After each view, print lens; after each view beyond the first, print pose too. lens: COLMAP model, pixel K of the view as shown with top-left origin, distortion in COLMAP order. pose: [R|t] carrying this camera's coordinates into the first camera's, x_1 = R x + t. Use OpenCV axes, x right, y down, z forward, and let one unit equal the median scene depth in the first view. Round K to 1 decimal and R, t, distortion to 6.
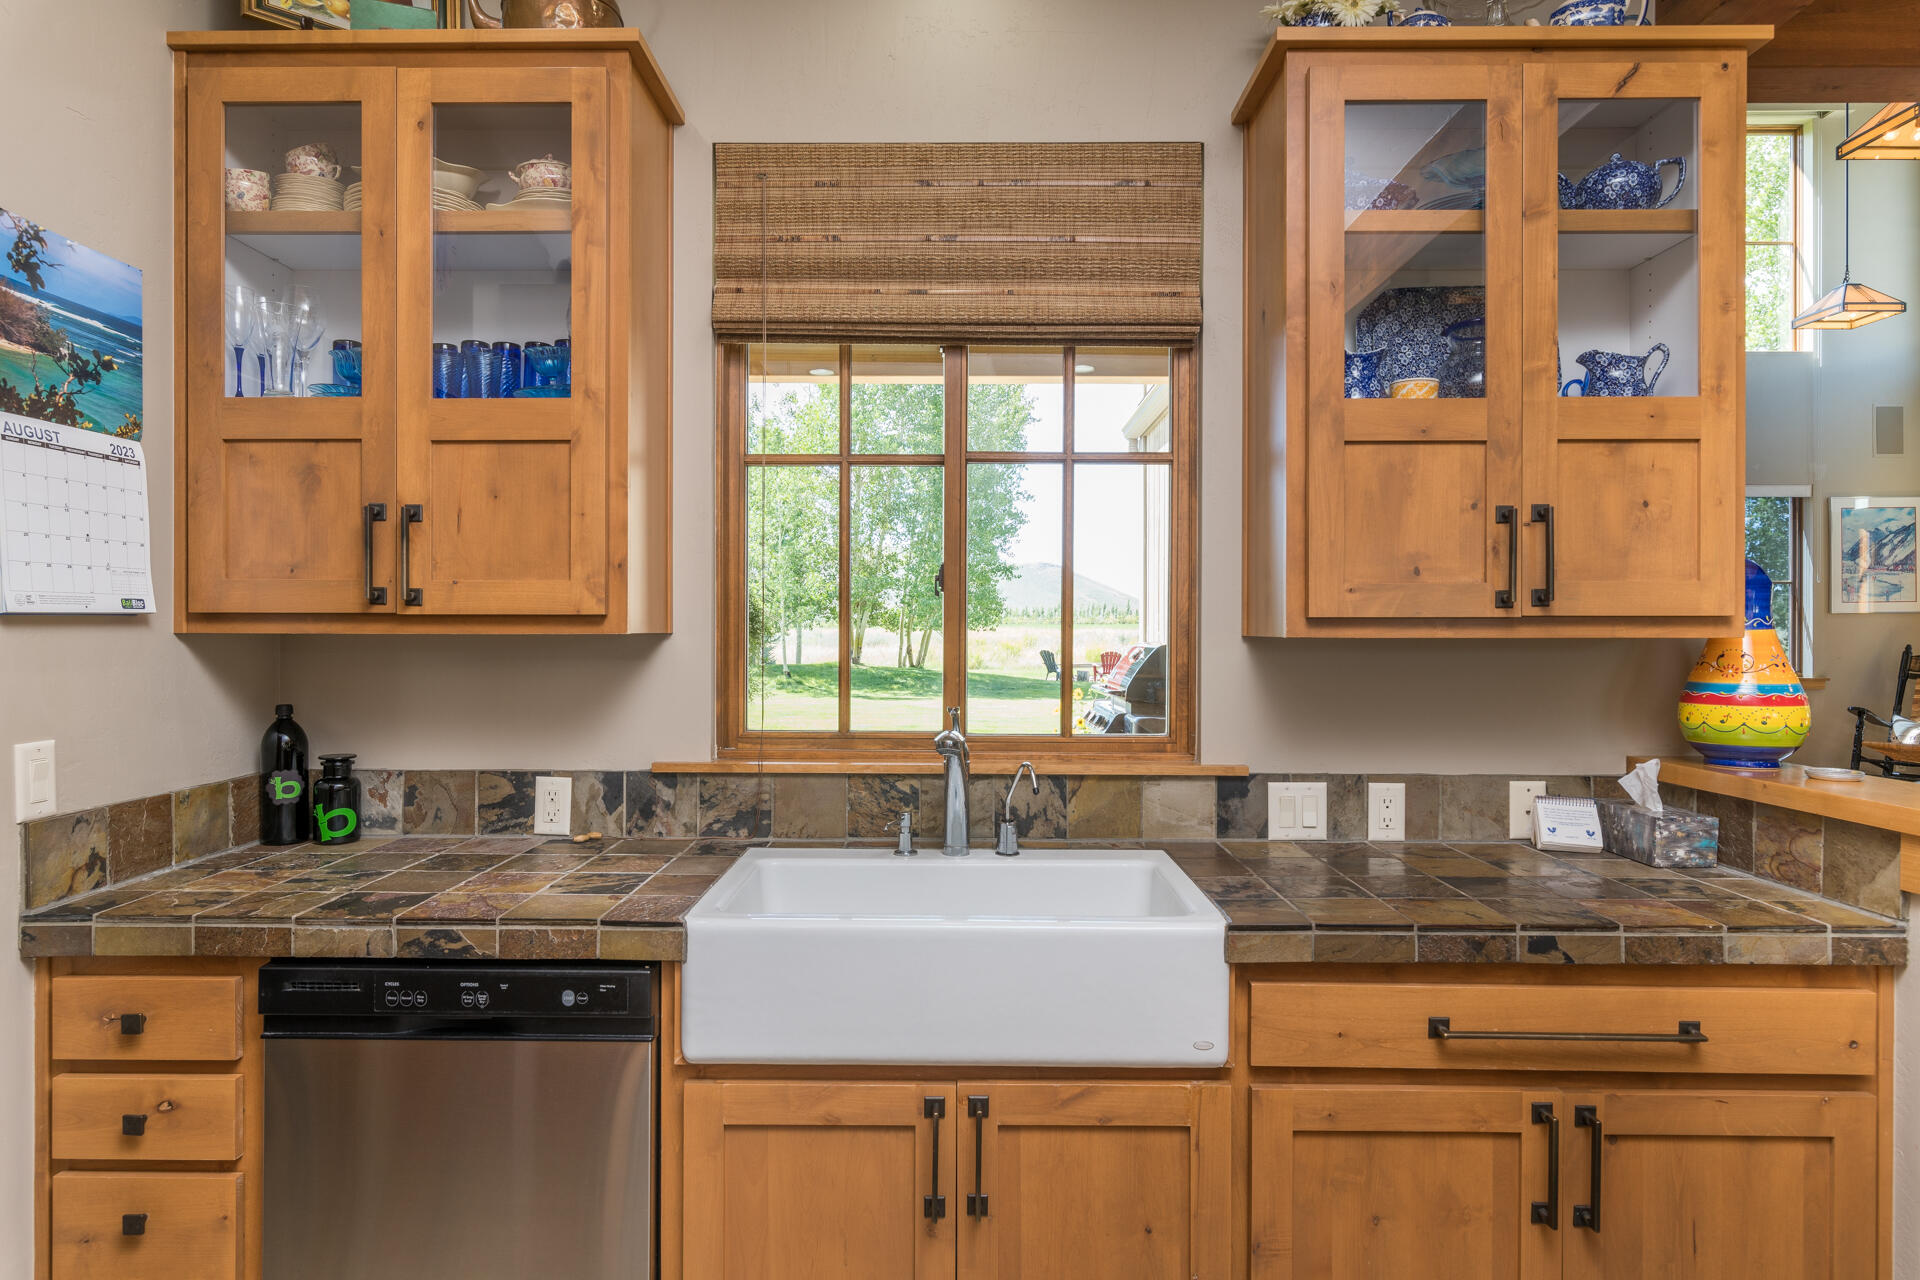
lens RADIAL K [[1107.7, 0, 957.0], [0, 1107.7, 633.8], [0, 0, 1]] dist [0.001436, -0.000261]
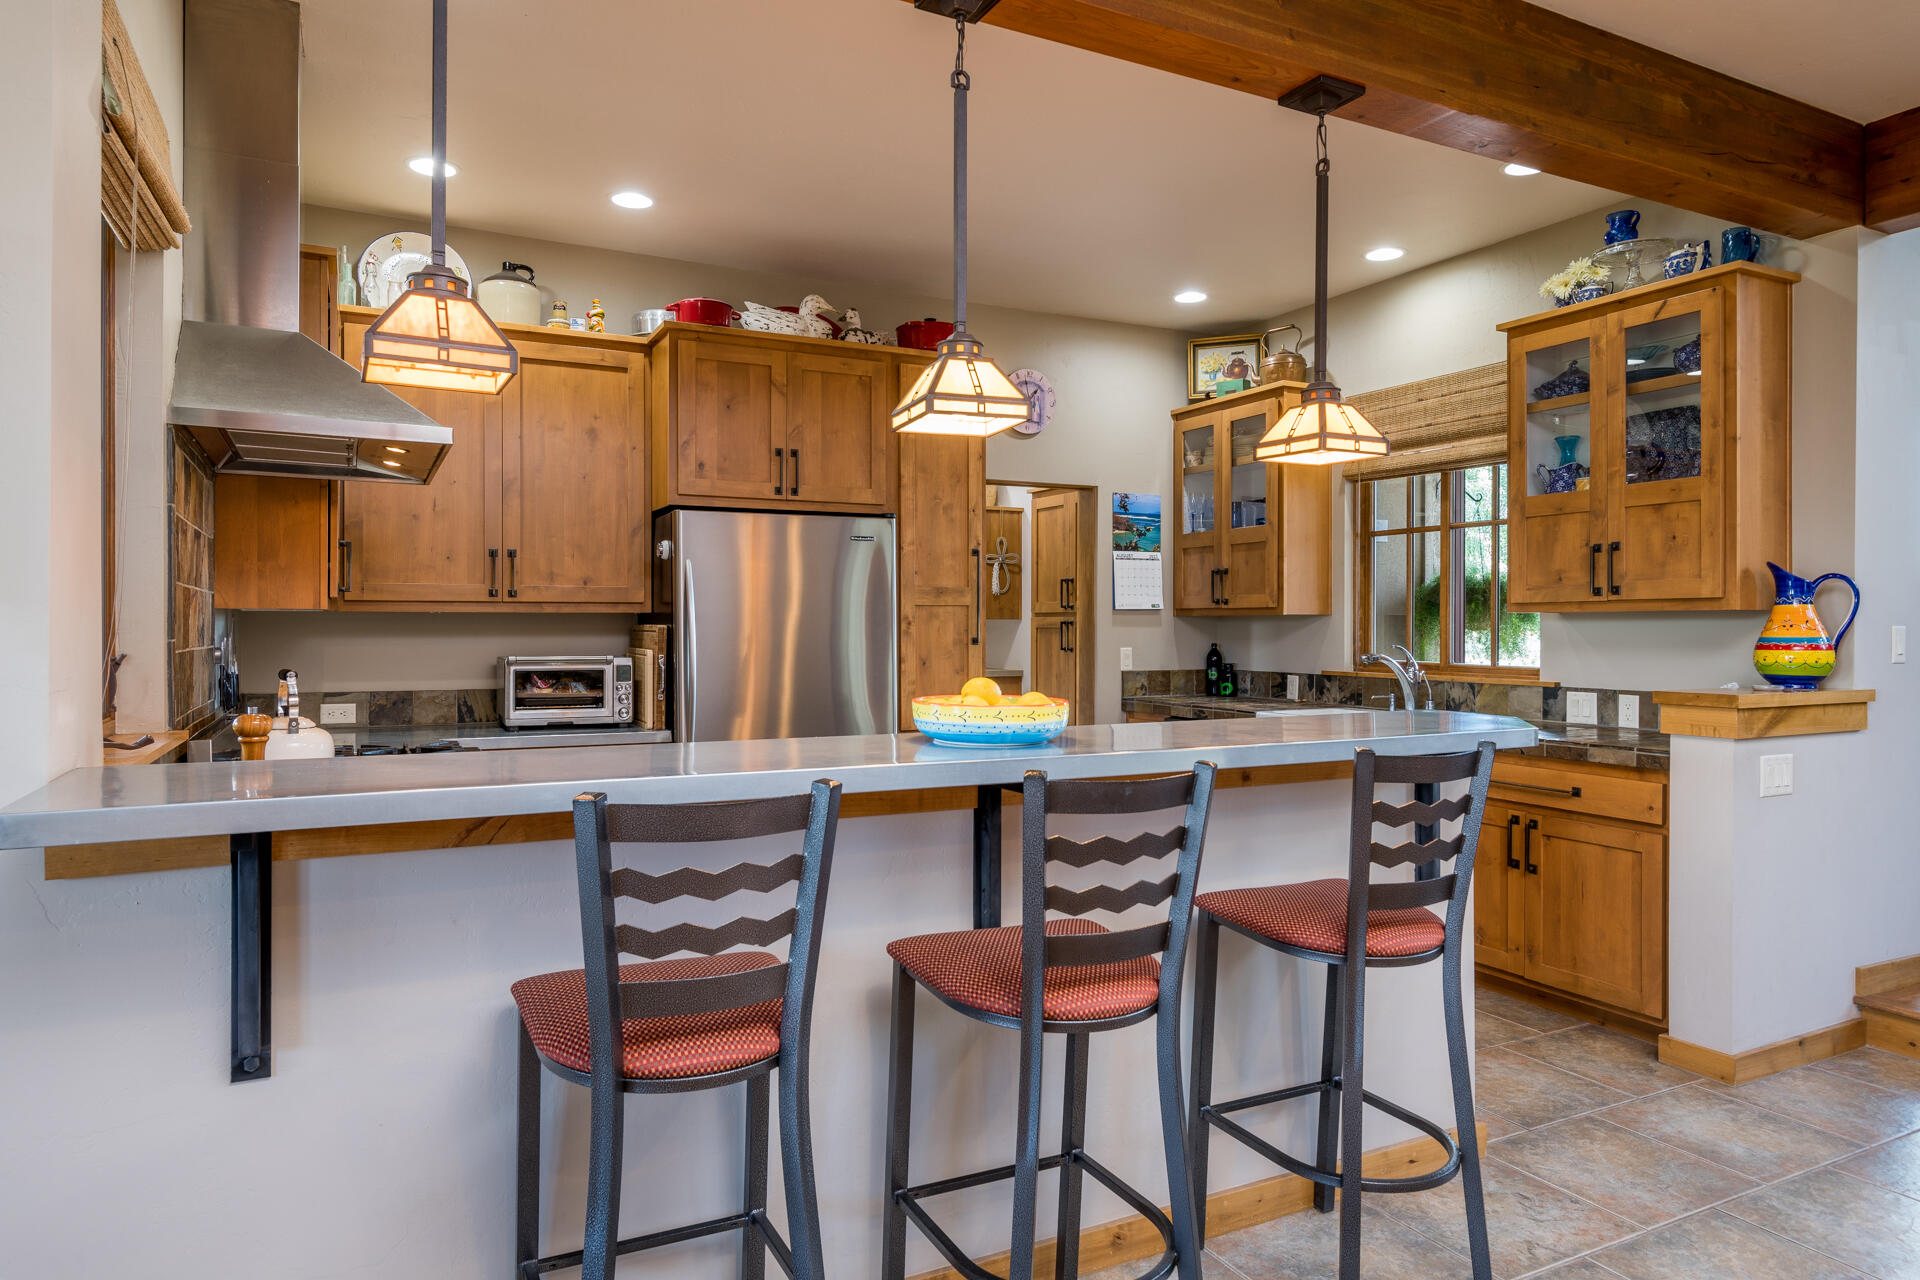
lens RADIAL K [[1212.8, 0, 960.0], [0, 1212.8, 640.0], [0, 0, 1]] dist [0.005567, 0.001216]
pose [[0.466941, 0.008152, -0.884251, 1.848535], [-0.003537, 0.999967, 0.007351, 0.041416], [0.884281, -0.000305, 0.466954, -0.981366]]
